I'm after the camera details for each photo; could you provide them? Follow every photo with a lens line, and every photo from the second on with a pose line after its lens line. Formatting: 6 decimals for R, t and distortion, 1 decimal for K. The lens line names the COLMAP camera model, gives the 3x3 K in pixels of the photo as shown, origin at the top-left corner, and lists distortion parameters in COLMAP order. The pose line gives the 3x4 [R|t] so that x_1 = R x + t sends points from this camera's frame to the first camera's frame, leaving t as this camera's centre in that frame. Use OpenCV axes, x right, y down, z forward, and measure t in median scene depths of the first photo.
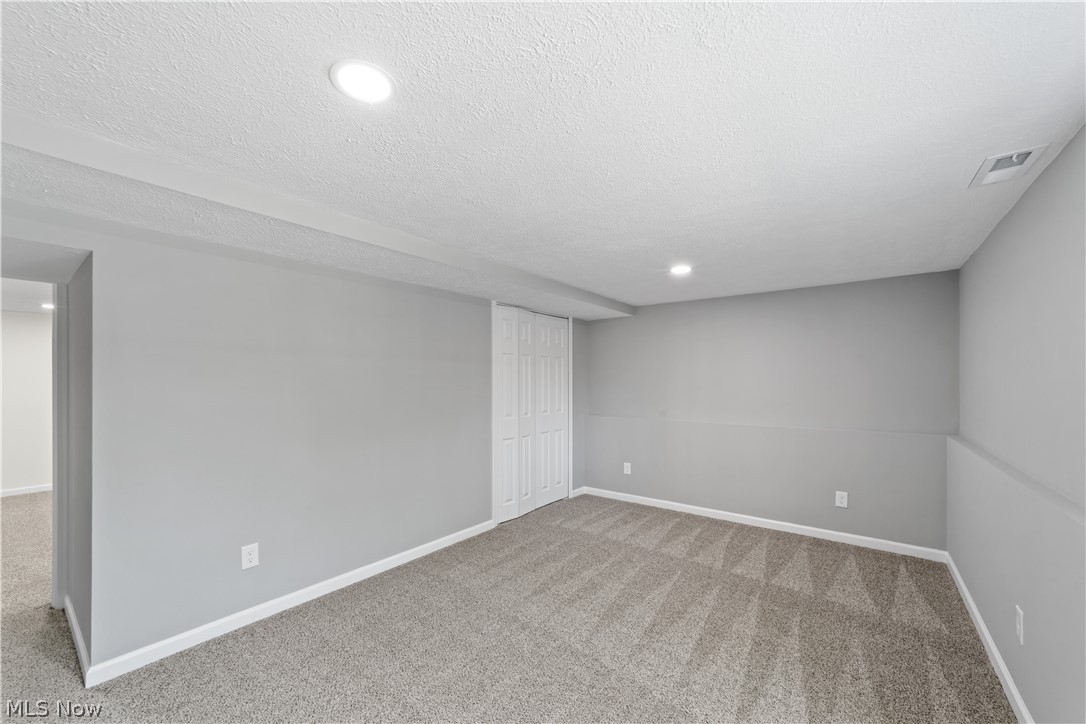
lens RADIAL K [[421.4, 0, 537.9], [0, 421.4, 378.7], [0, 0, 1]] dist [-0.007544, 0.003157]
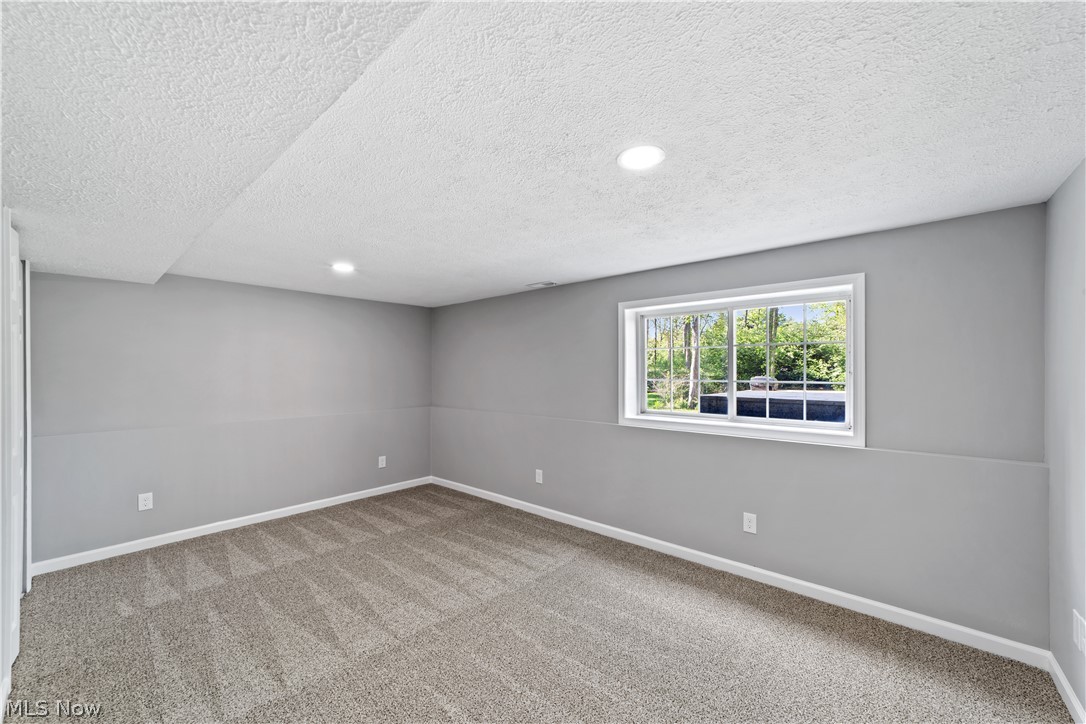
lens RADIAL K [[421.4, 0, 542.7], [0, 421.4, 368.3], [0, 0, 1]] dist [-0.007544, 0.003157]
pose [[0.053882, 0.004748, 0.998536, -0.636255], [-0.003855, 0.999982, -0.004547, -0.008738], [-0.998540, -0.003604, 0.053899, 0.440417]]
